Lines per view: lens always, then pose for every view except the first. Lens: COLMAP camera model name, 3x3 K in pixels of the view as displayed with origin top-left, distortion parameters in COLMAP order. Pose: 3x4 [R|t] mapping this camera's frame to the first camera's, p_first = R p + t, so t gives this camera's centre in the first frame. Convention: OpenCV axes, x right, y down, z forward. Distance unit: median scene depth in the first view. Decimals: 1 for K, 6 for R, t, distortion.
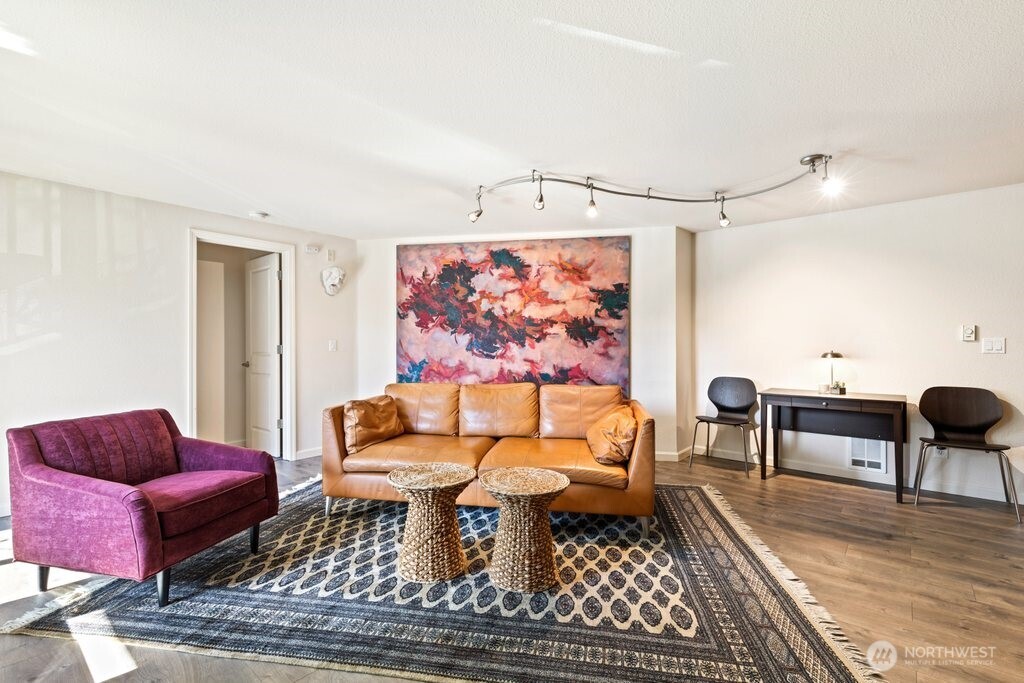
lens RADIAL K [[456.4, 0, 505.6], [0, 456.4, 351.0], [0, 0, 1]] dist [0.006404, -0.000916]
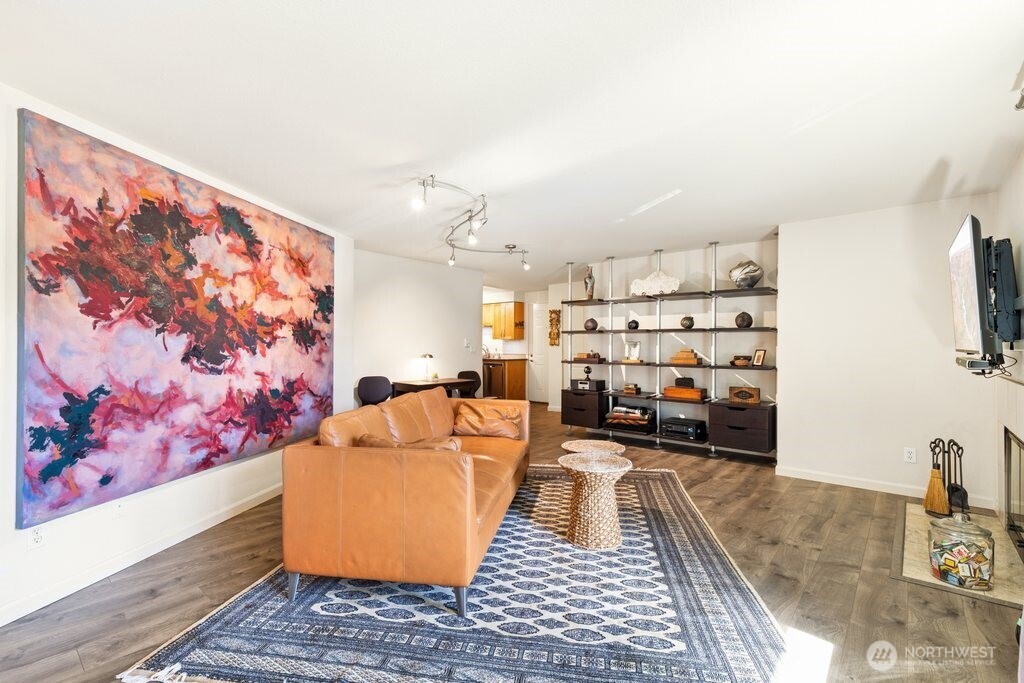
lens RADIAL K [[456.4, 0, 507.2], [0, 456.4, 342.1], [0, 0, 1]] dist [0.006404, -0.000916]
pose [[0.016936, 0.007766, 0.999826, -0.659867], [0.008143, 0.999936, -0.007904, -0.019777], [-0.999823, 0.008275, 0.016872, 0.593083]]
